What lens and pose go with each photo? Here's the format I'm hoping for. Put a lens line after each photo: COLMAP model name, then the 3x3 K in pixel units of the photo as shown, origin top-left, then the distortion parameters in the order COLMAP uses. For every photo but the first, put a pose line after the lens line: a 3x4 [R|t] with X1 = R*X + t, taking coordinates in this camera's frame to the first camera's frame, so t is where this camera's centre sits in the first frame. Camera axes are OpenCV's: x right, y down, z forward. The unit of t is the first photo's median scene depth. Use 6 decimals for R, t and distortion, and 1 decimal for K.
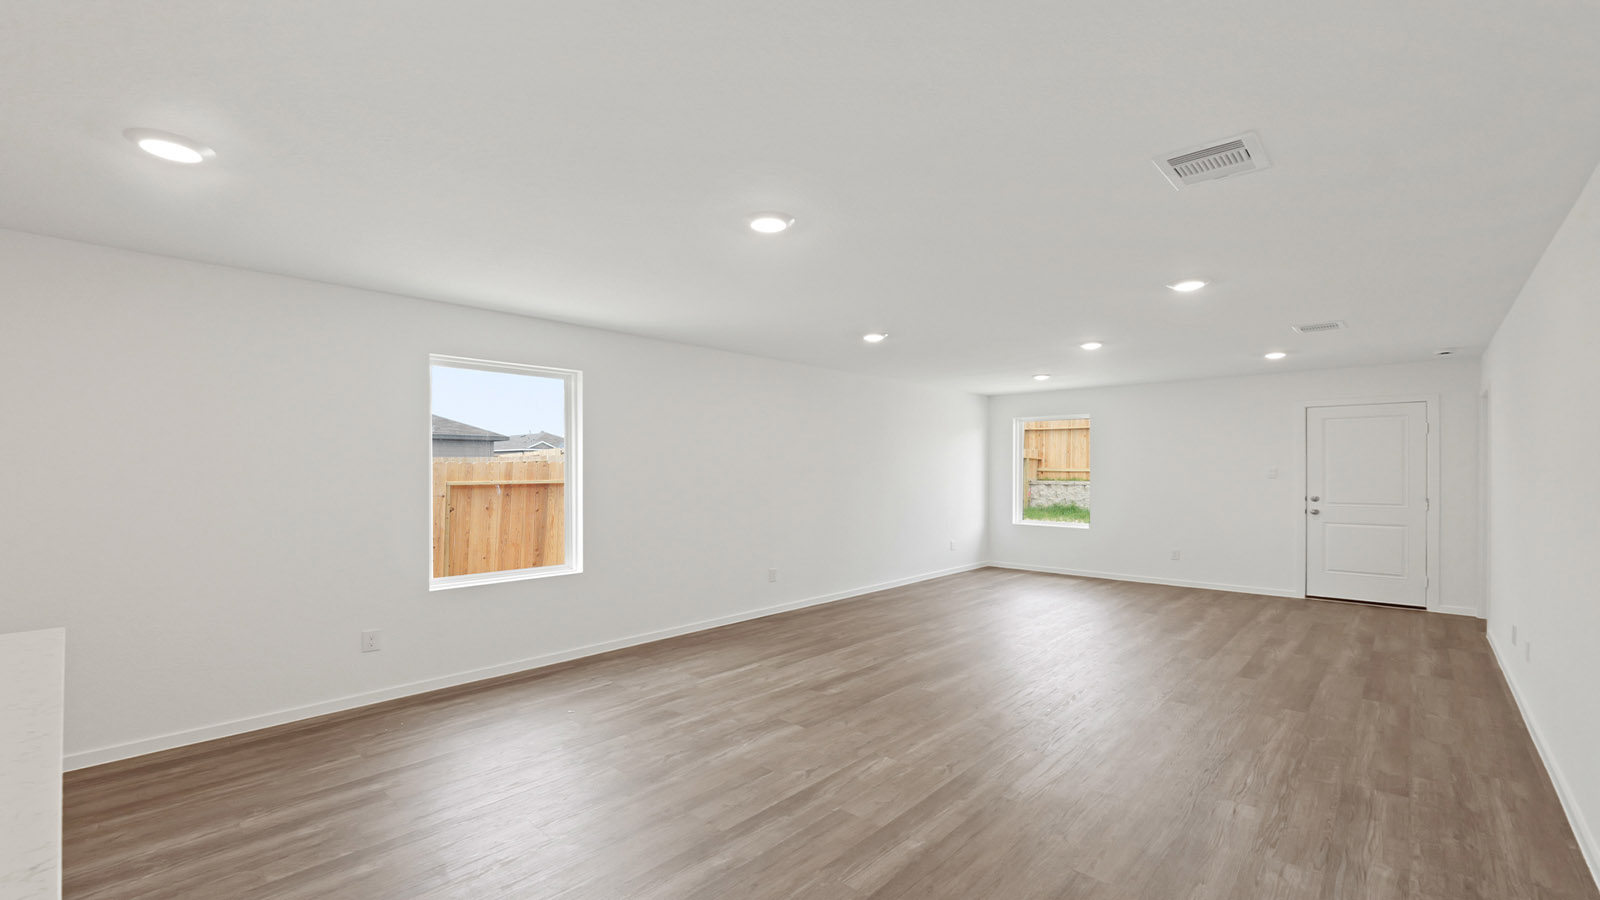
lens RADIAL K [[666.3, 0, 794.8], [0, 666.3, 449.0], [0, 0, 1]] dist [-0.019175, -0.000064]
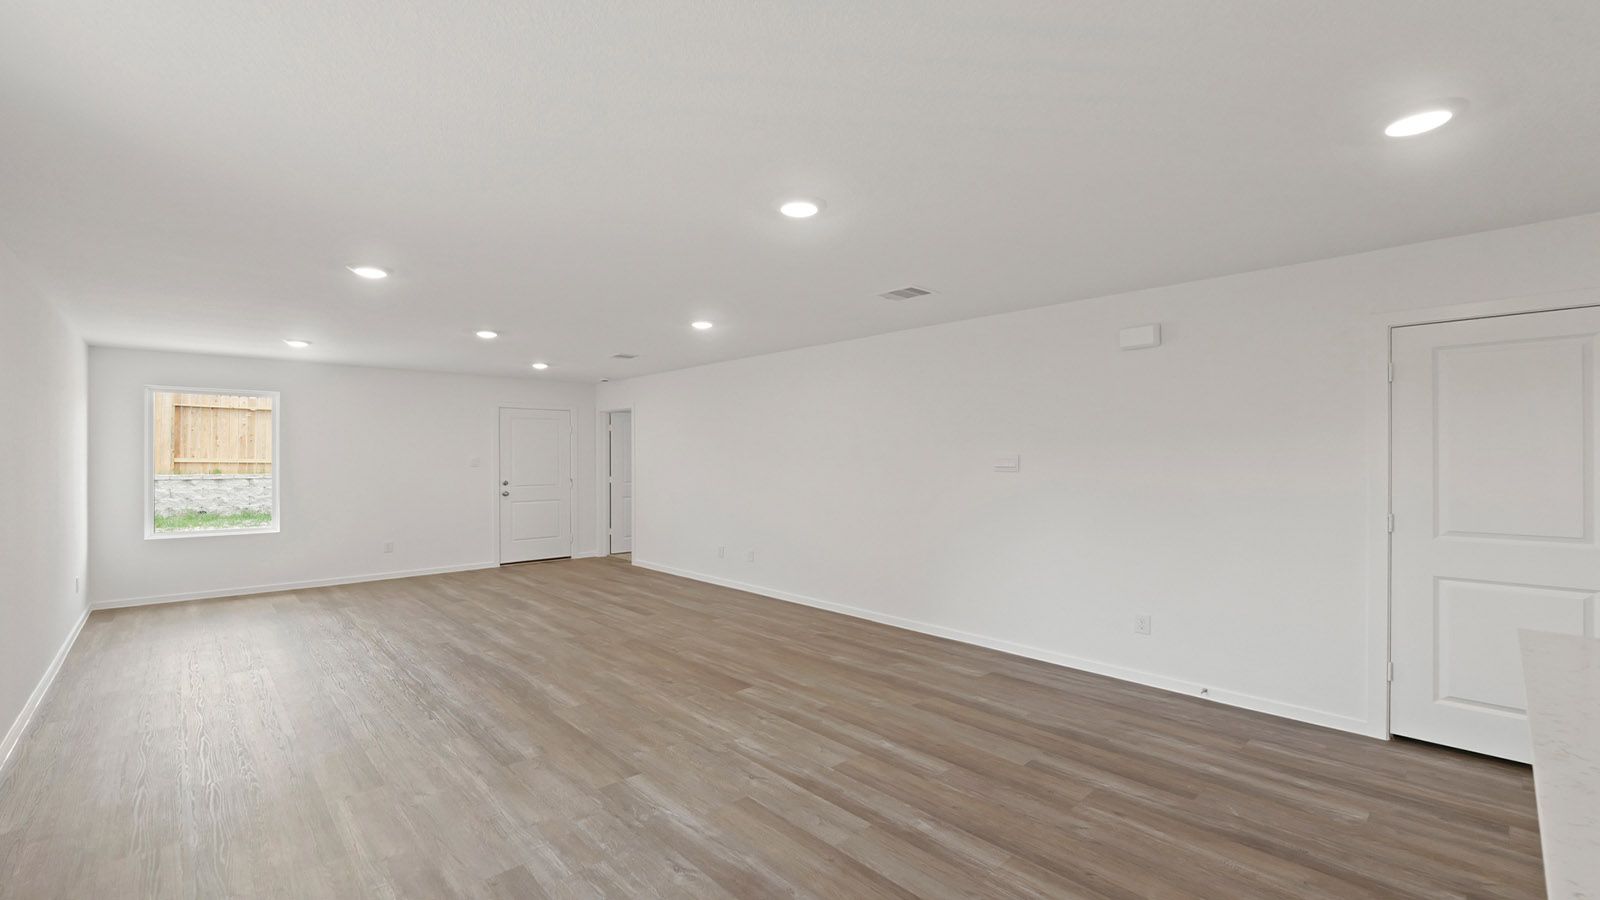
lens RADIAL K [[666.3, 0, 794.8], [0, 666.3, 449.0], [0, 0, 1]] dist [-0.019175, -0.000064]
pose [[0.080460, 0.009507, 0.996713, -0.775311], [-0.027603, 0.999592, -0.007306, 0.013376], [-0.996376, -0.026924, 0.080690, 0.726274]]
